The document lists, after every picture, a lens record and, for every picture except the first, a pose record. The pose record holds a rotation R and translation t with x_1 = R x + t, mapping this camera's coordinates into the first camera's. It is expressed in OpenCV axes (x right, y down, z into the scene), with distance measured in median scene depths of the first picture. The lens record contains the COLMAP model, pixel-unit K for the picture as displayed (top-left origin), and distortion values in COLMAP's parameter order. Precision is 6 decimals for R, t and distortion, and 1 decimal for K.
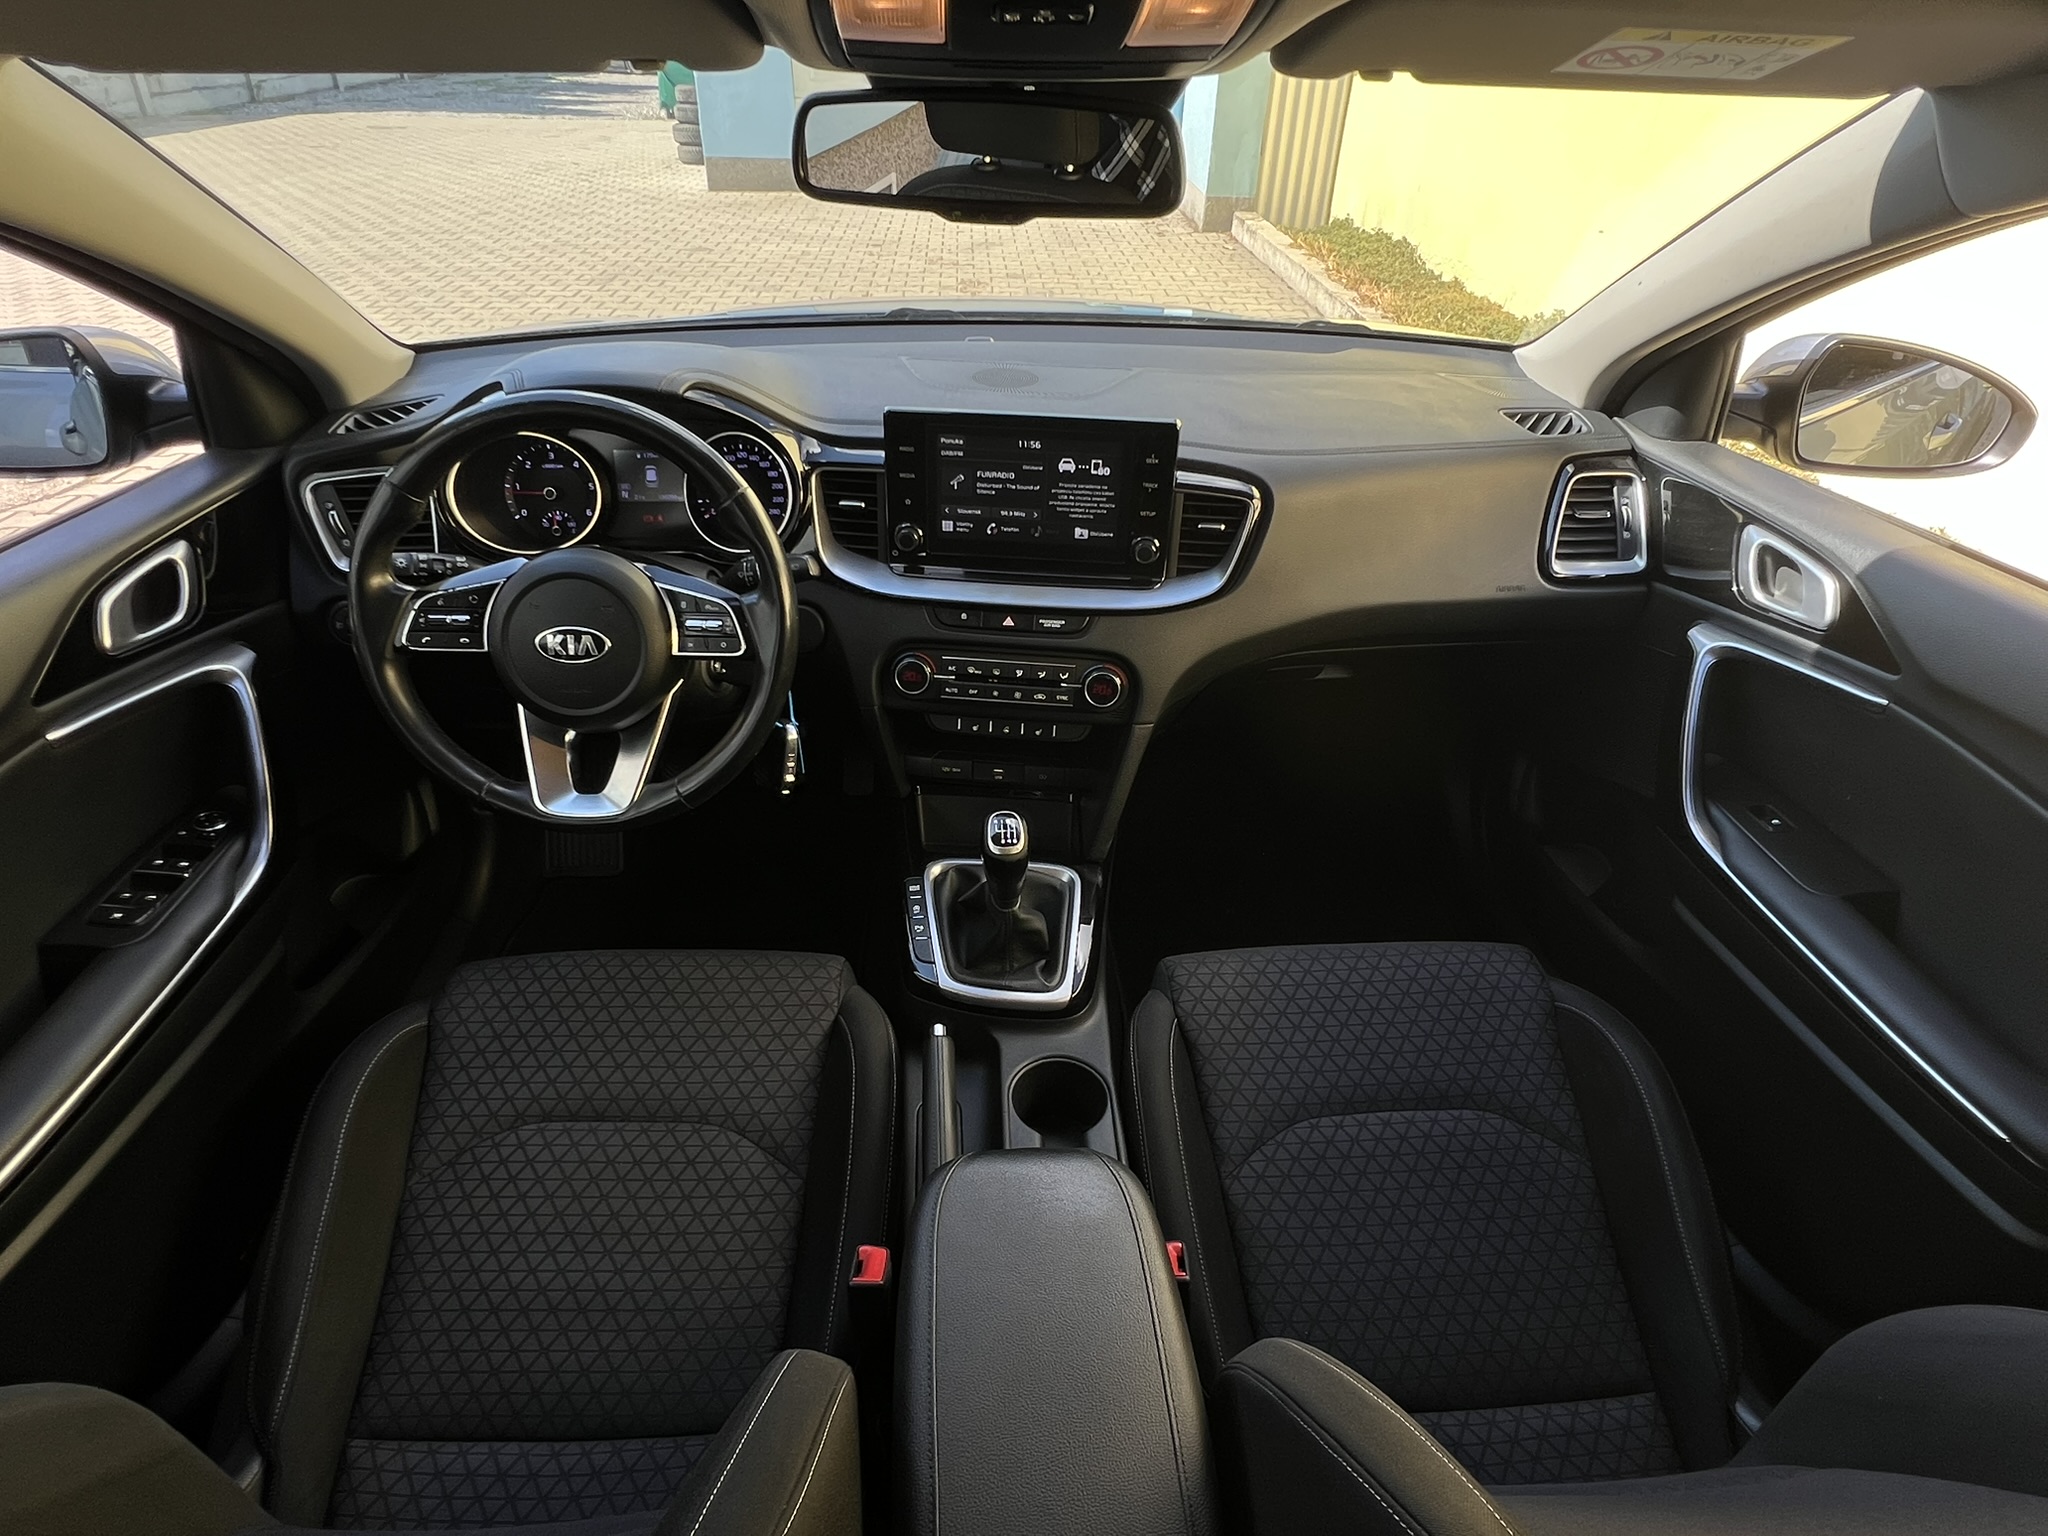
lens RADIAL K [[1095.5, 0, 1019.0], [0, 1095.5, 800.7], [0, 0, 1]] dist [0.000072, 0.000138]
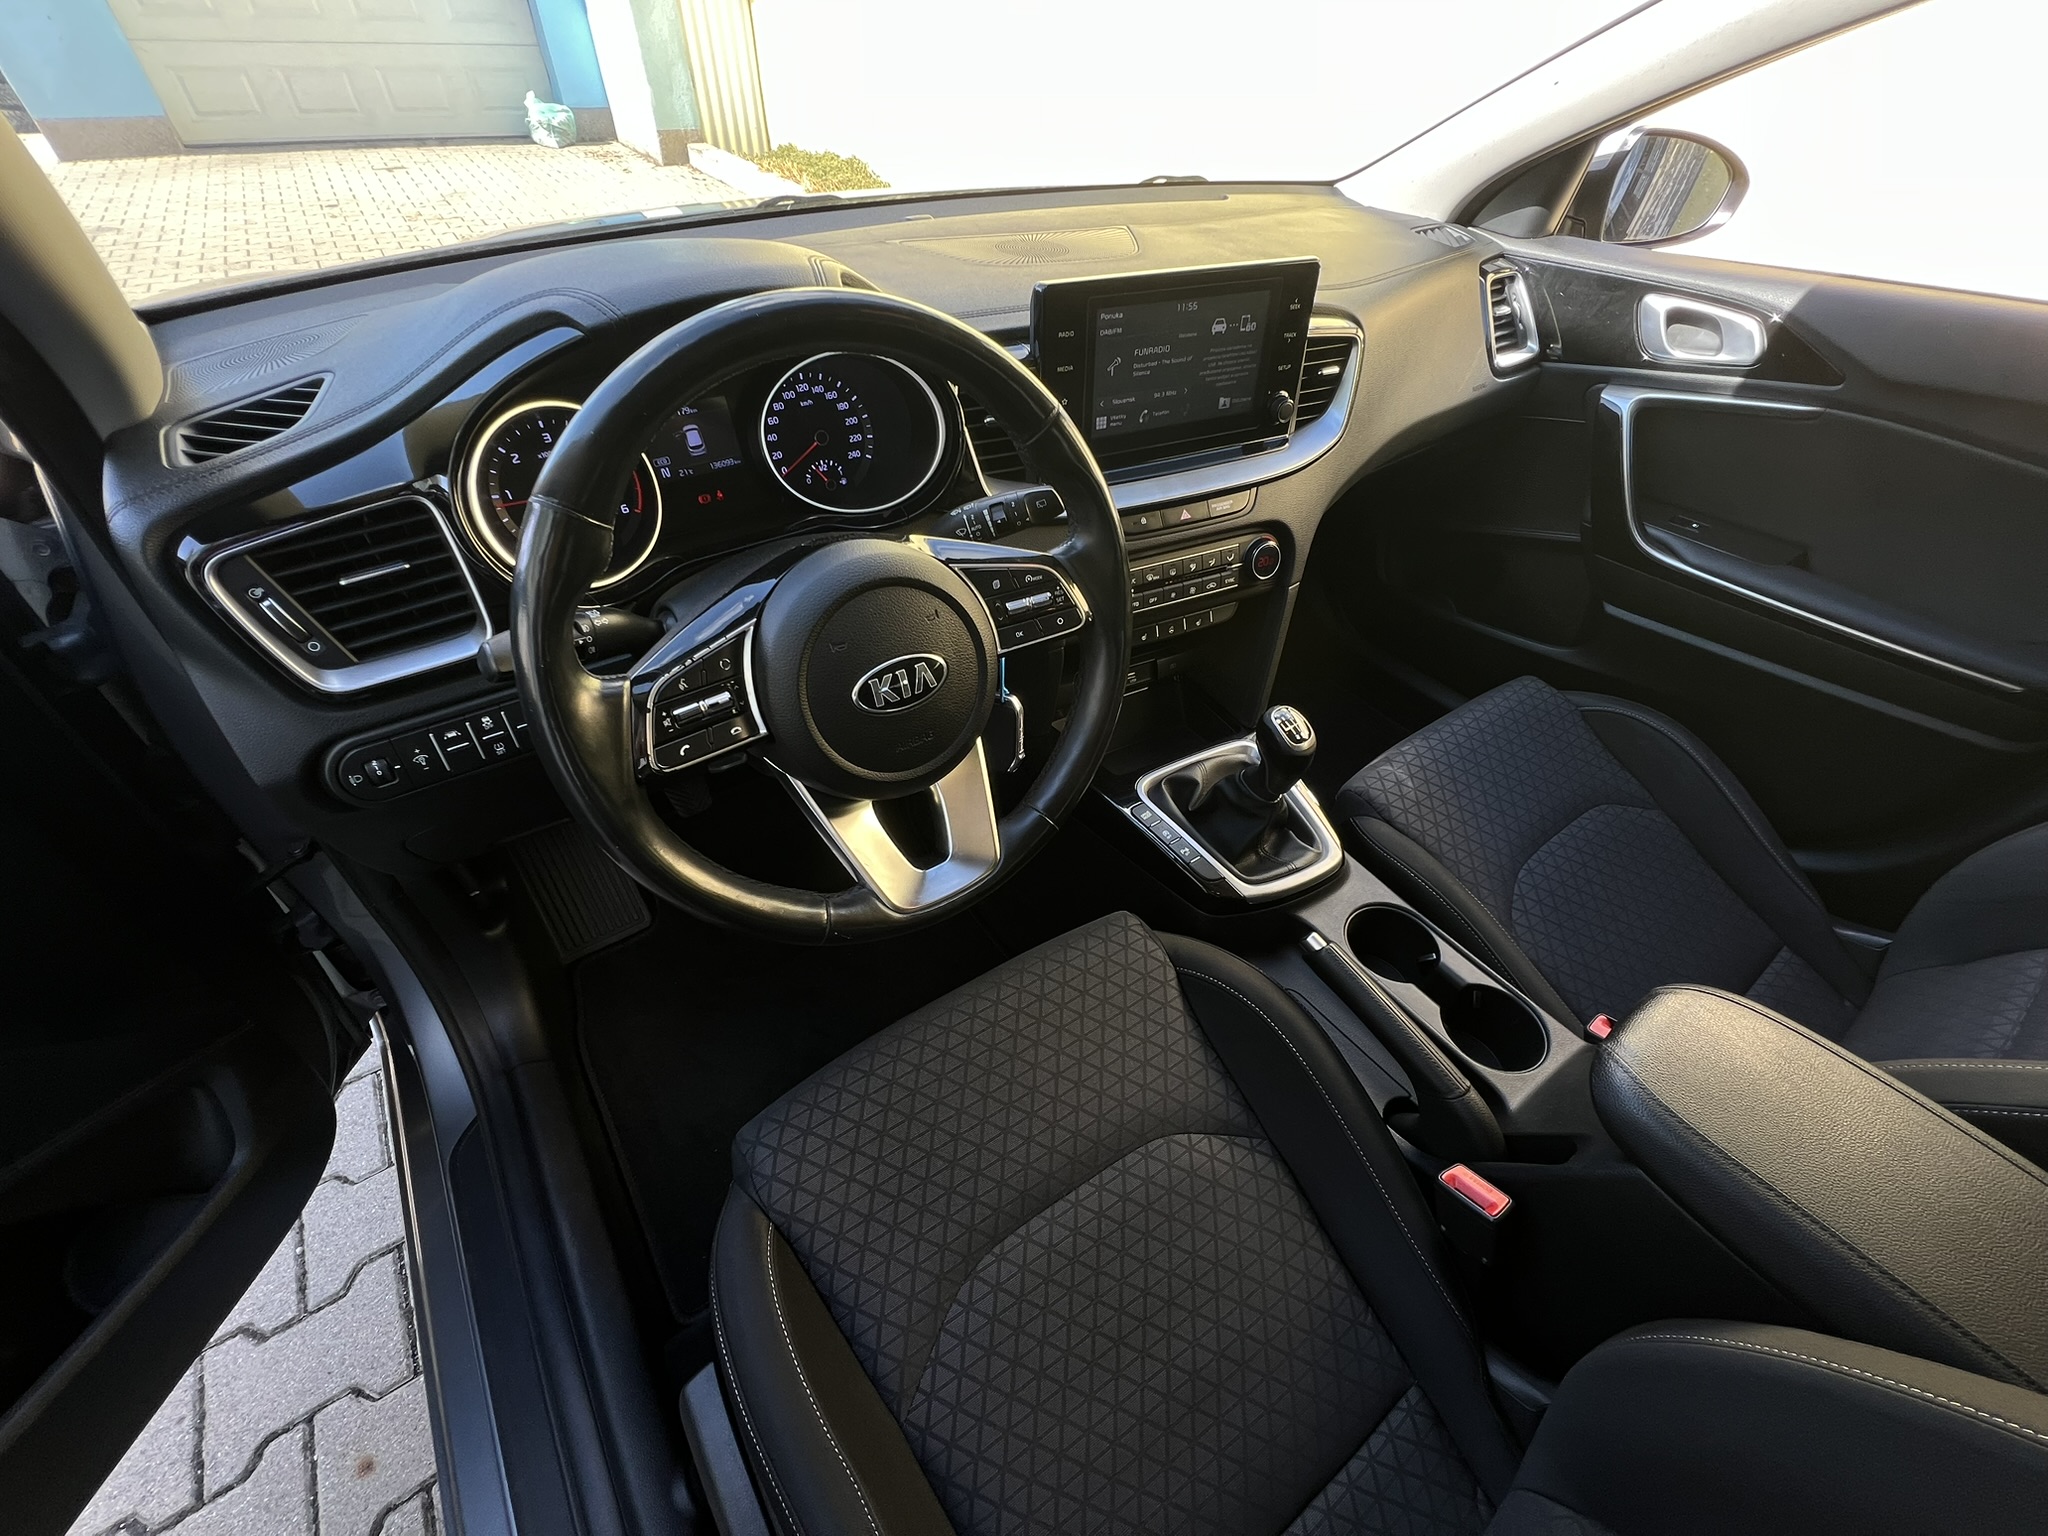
lens RADIAL K [[817.0, 0, 1025.6], [0, 817.0, 775.2], [0, 0, 1]] dist [-0.001234, -0.000821]
pose [[0.848736, -0.361958, 0.385531, -0.484391], [0.296486, 0.929387, 0.219853, -0.153800], [-0.437885, -0.072293, 0.896120, 0.428391]]
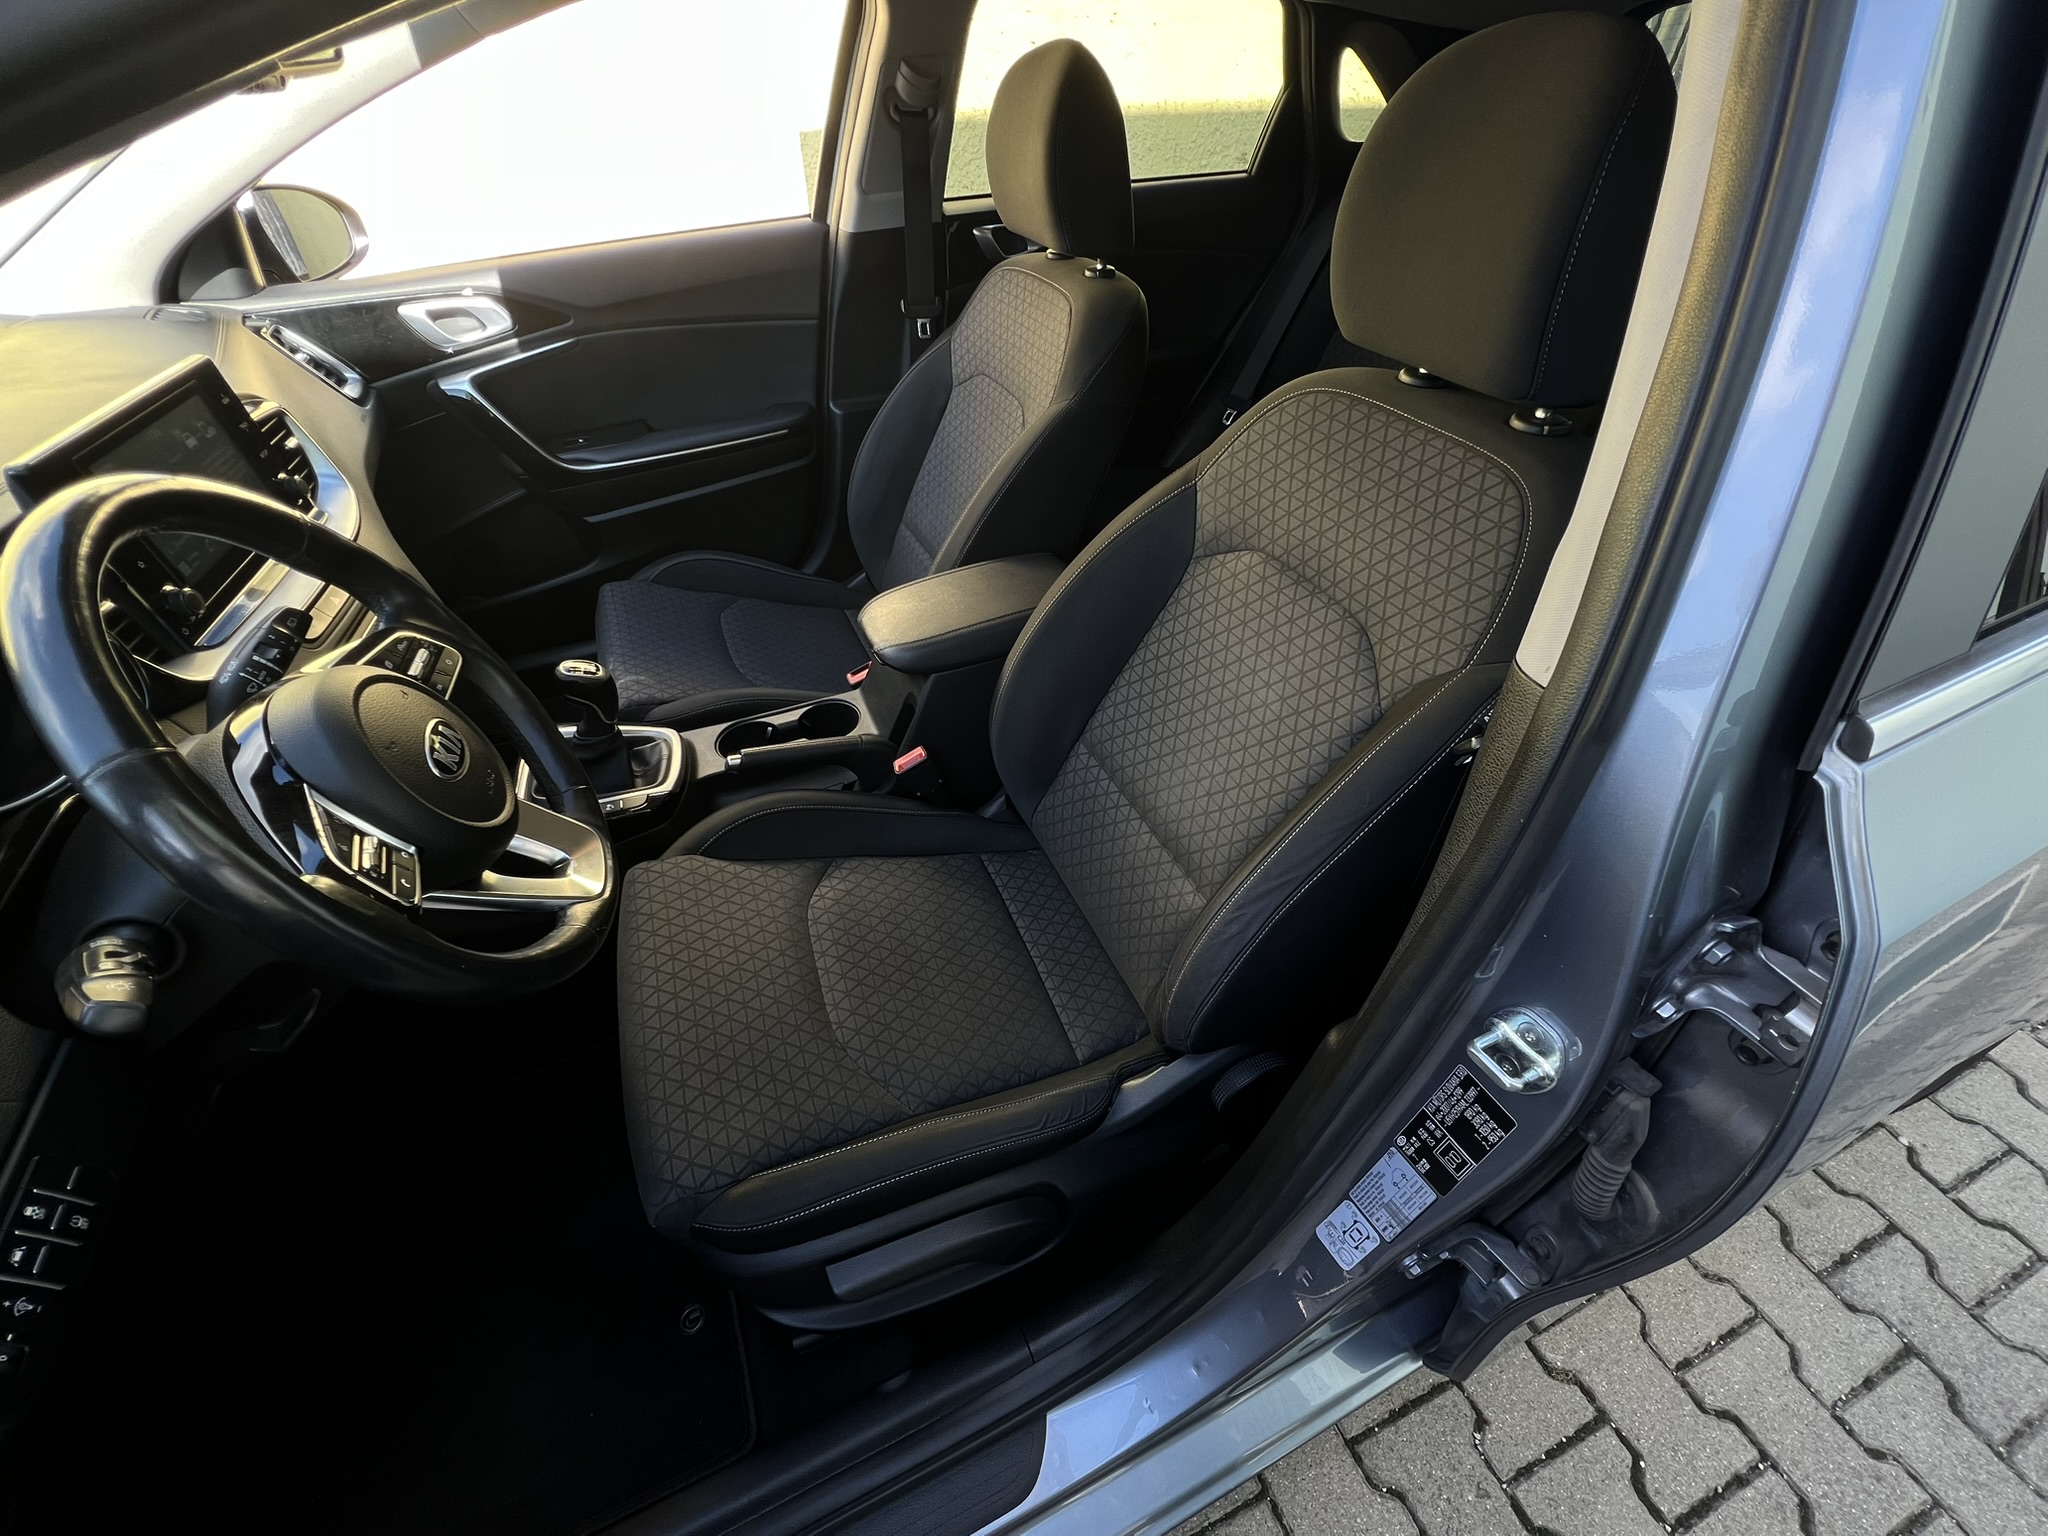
lens RADIAL K [[817.0, 0, 1025.6], [0, 817.0, 775.2], [0, 0, 1]] dist [-0.001234, -0.000821]
pose [[-0.348316, -0.642529, 0.682519, -0.836424], [0.535013, 0.461600, 0.707592, -0.281741], [-0.769699, 0.611622, 0.182979, 0.502152]]
